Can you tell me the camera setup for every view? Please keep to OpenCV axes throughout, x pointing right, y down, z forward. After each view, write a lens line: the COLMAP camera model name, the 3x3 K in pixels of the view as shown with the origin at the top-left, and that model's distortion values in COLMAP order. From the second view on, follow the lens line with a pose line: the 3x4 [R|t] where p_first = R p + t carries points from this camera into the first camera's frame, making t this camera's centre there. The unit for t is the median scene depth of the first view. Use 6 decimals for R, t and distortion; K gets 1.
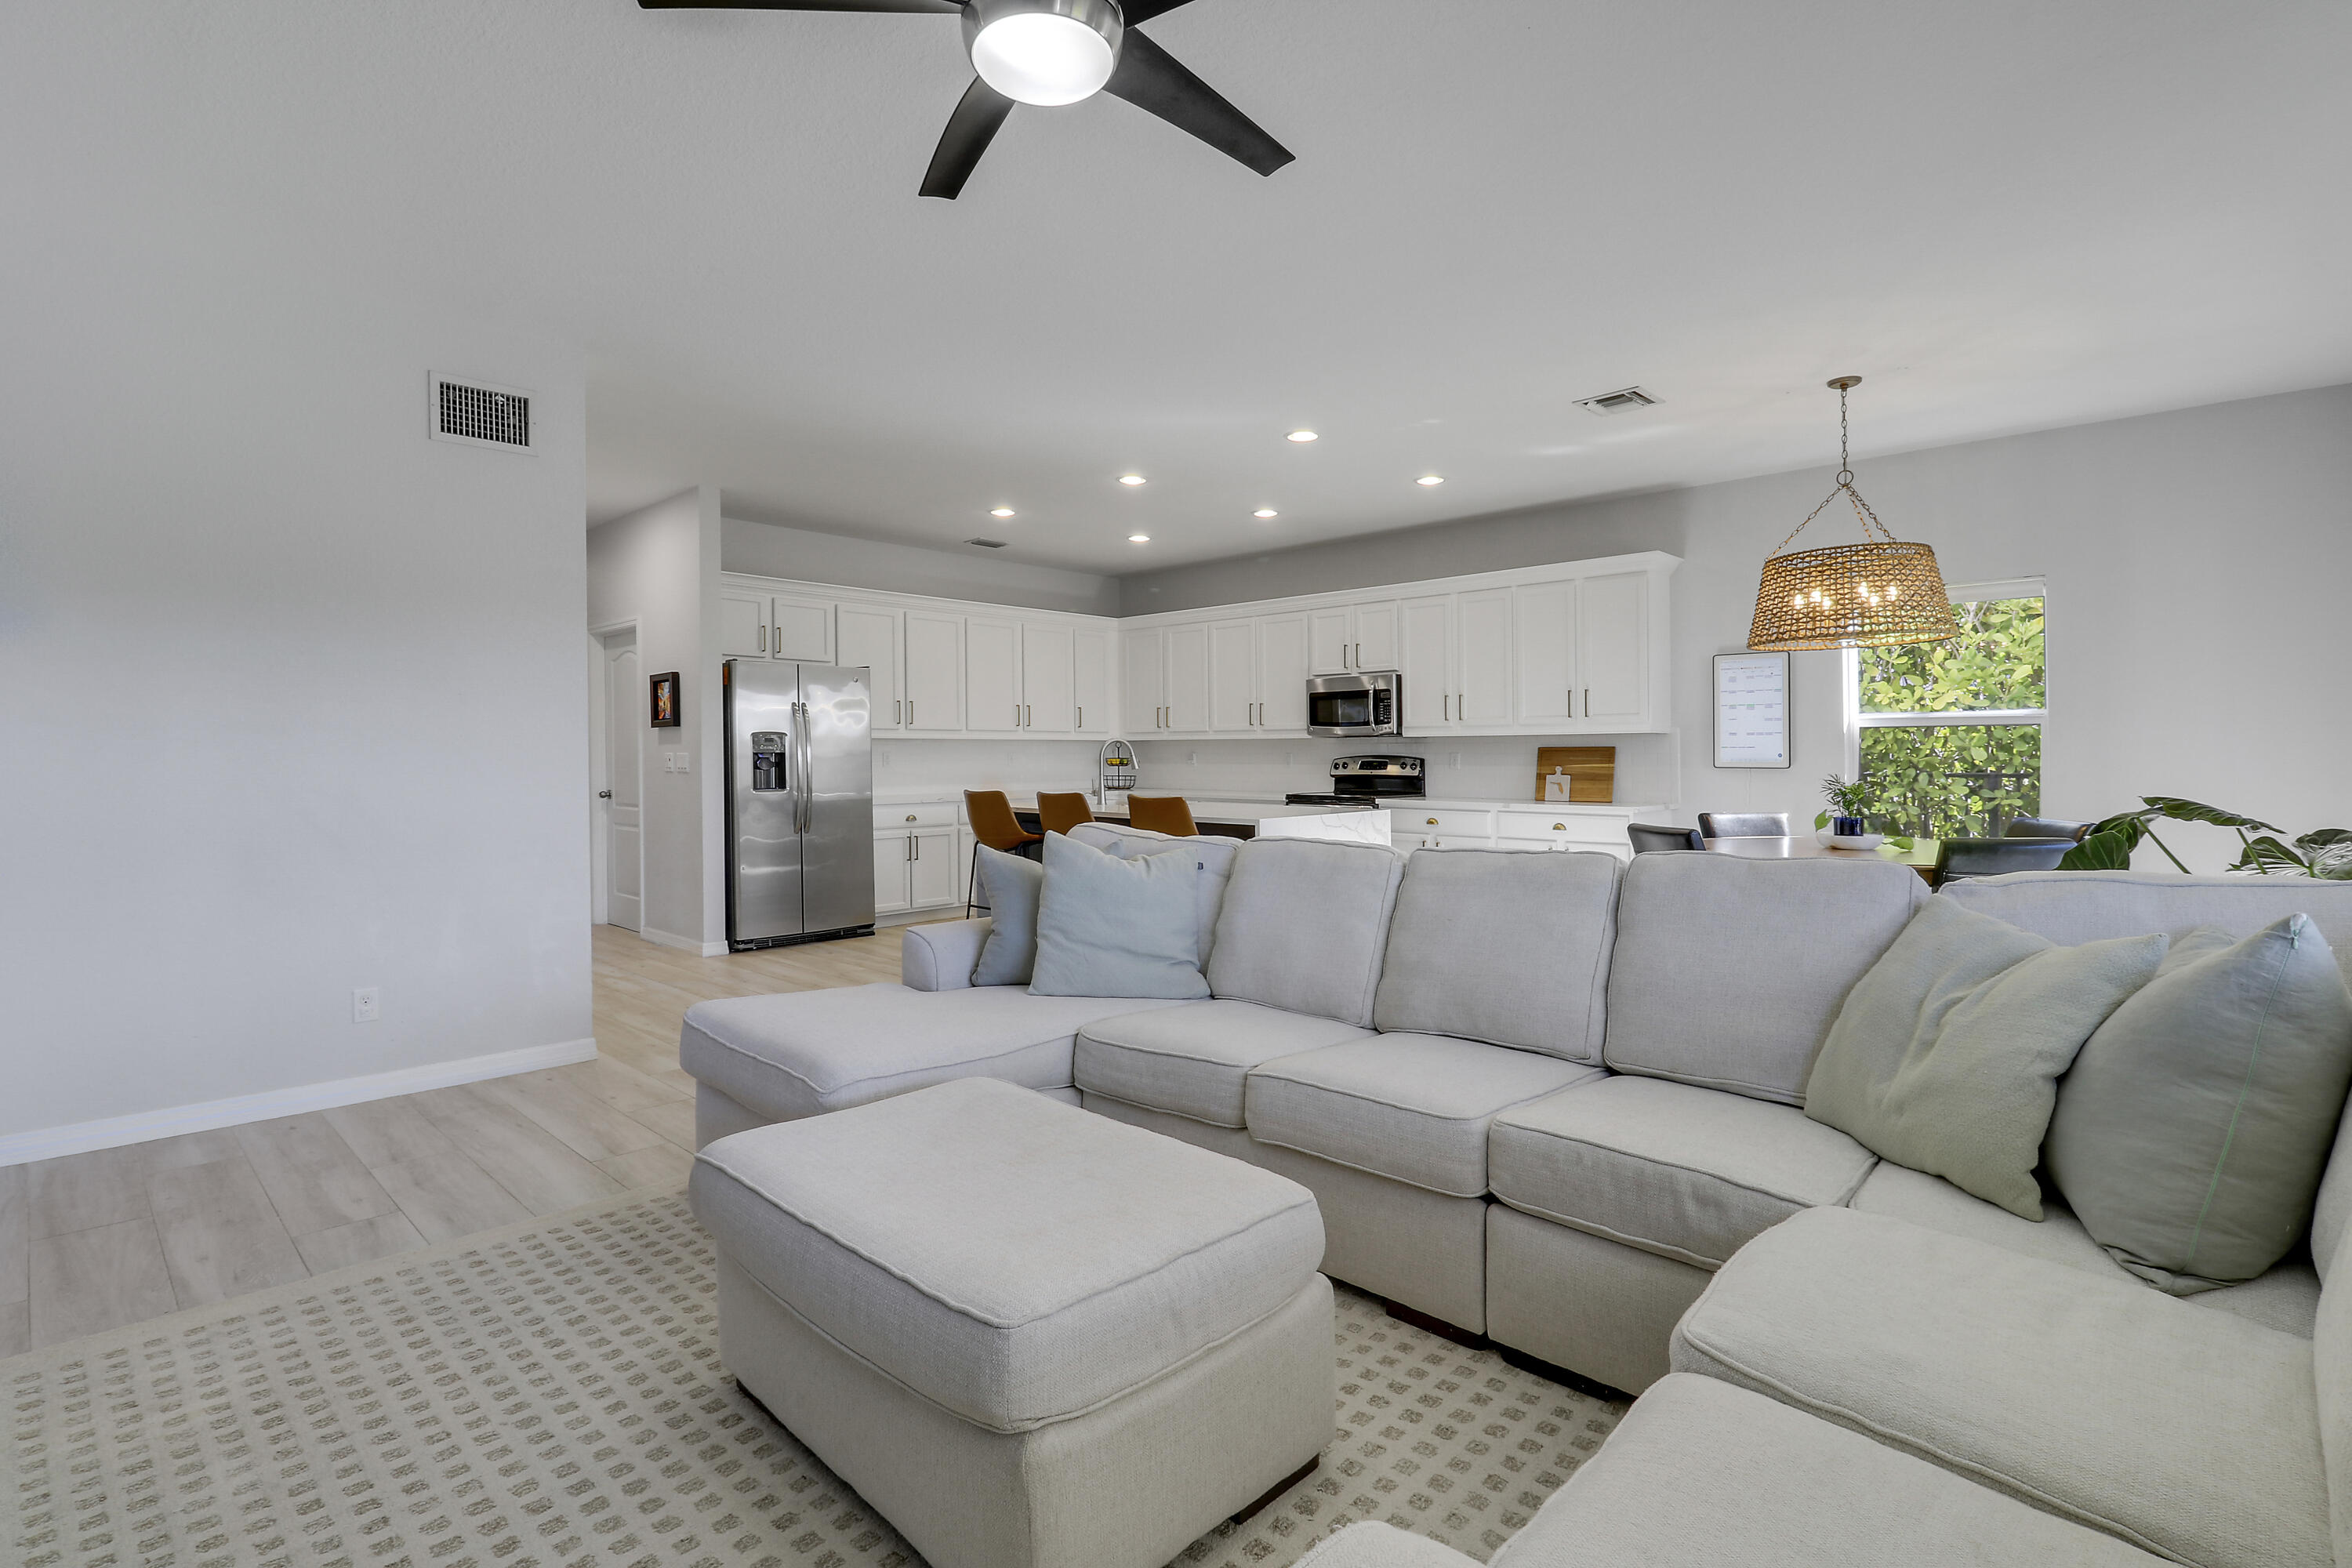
lens RADIAL K [[1097.6, 0, 1173.8], [0, 1097.6, 732.8], [0, 0, 1]] dist [0.003259, -0.009140]
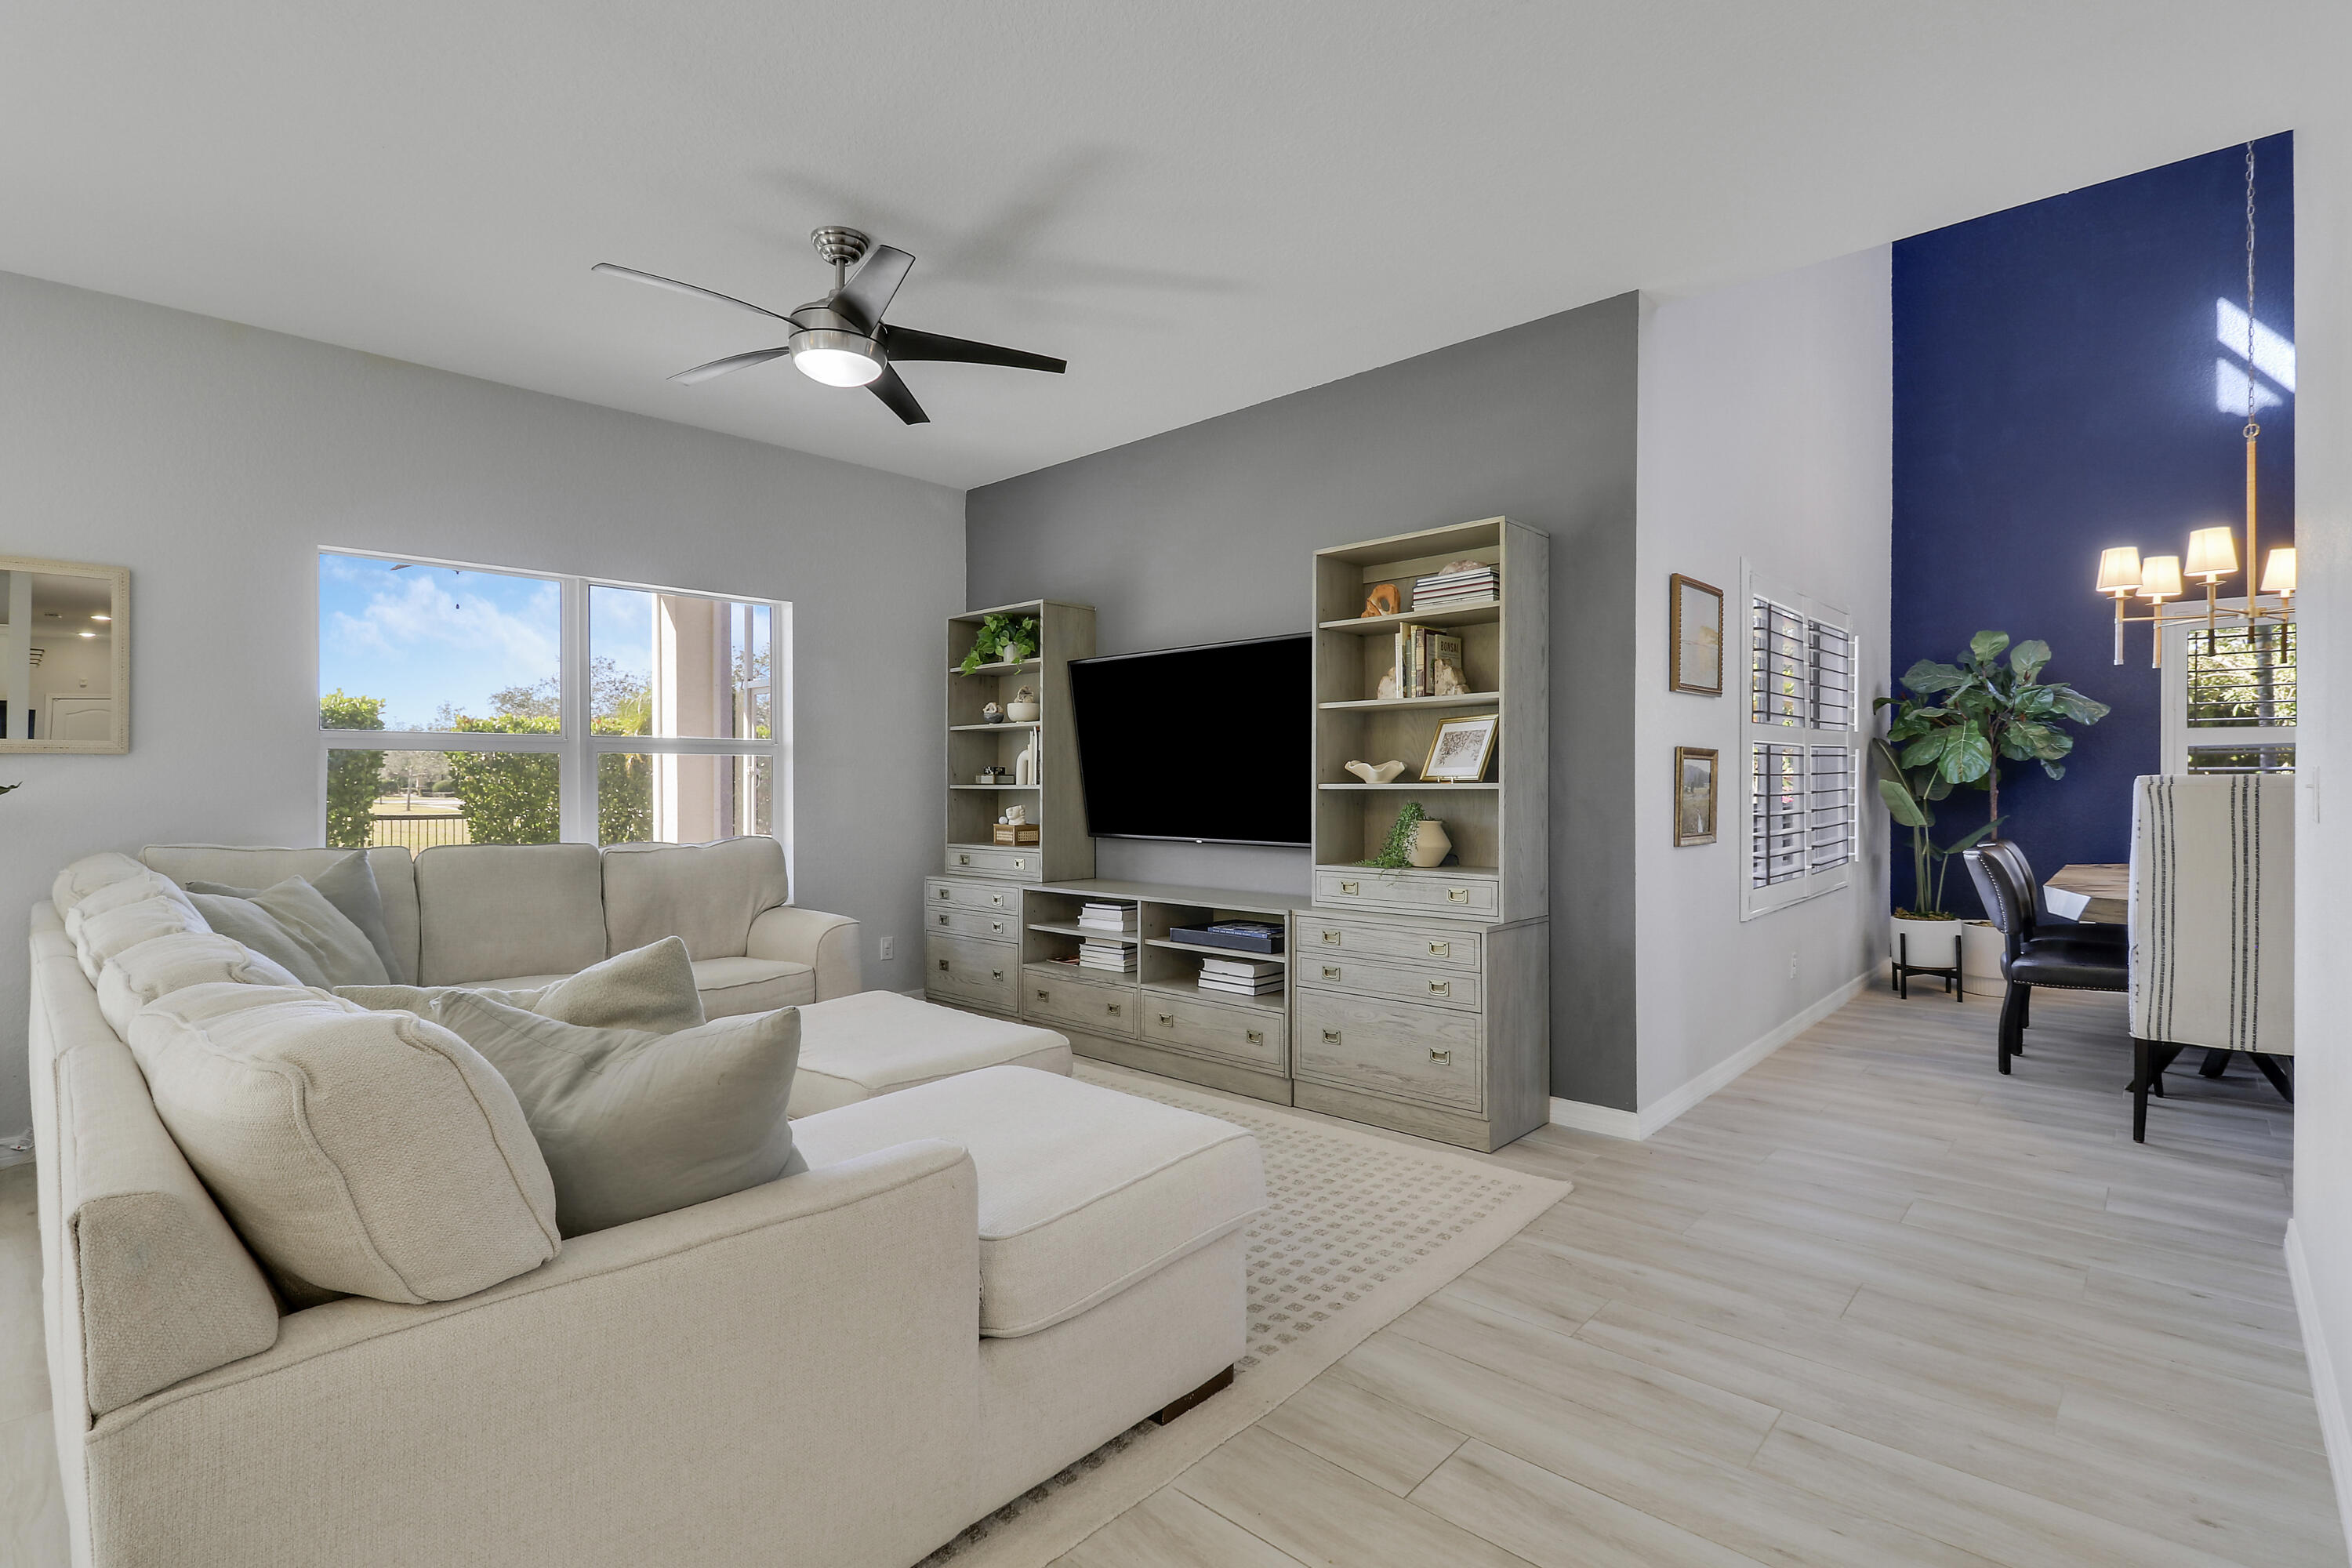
lens RADIAL K [[1097.6, 0, 1167.0], [0, 1097.6, 784.9], [0, 0, 1]] dist [0.003259, -0.009140]
pose [[-0.999947, 0.007354, -0.007201, -0.164409], [0.007460, 0.999862, -0.014832, 0.014808], [0.007091, -0.014885, -0.999864, 0.743991]]
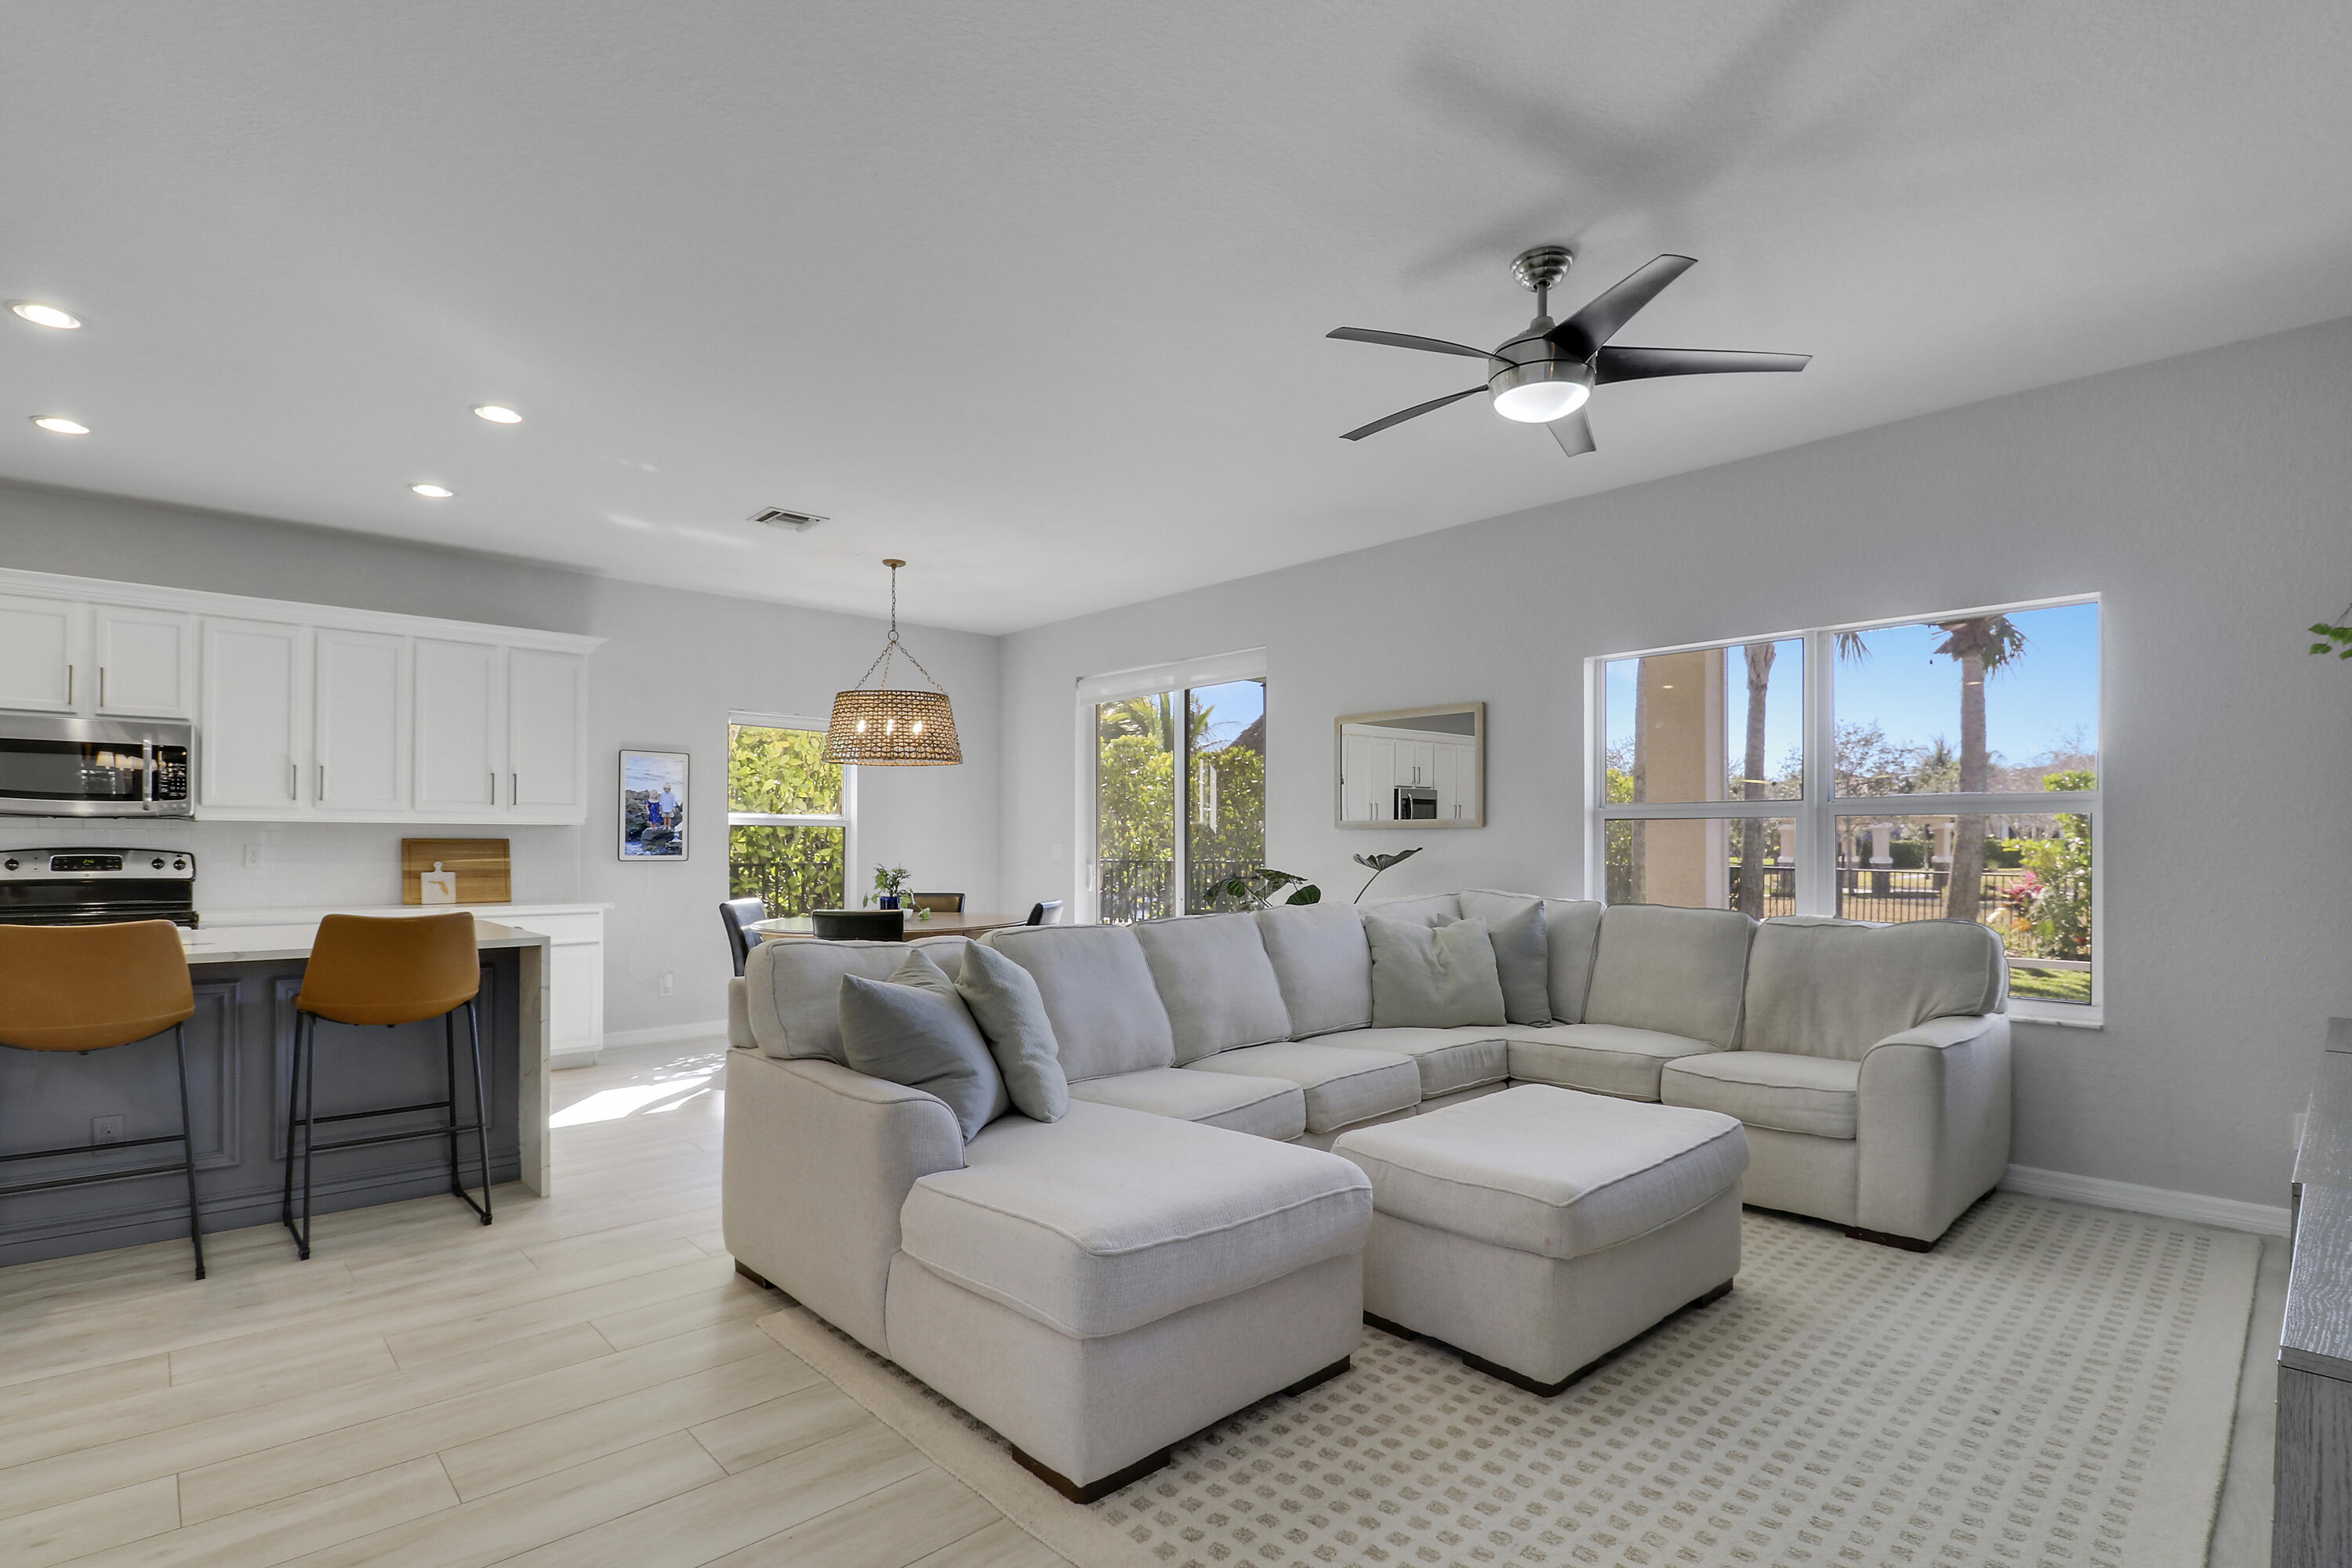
lens RADIAL K [[1117.6, 0, 1171.7], [0, 1117.6, 835.4], [0, 0, 1]] dist [-0.006173, -0.008732]
pose [[0.060432, 0.011995, 0.998100, -0.472097], [-0.022107, 0.999699, -0.010675, 0.007527], [-0.997927, -0.021419, 0.060679, 0.395832]]
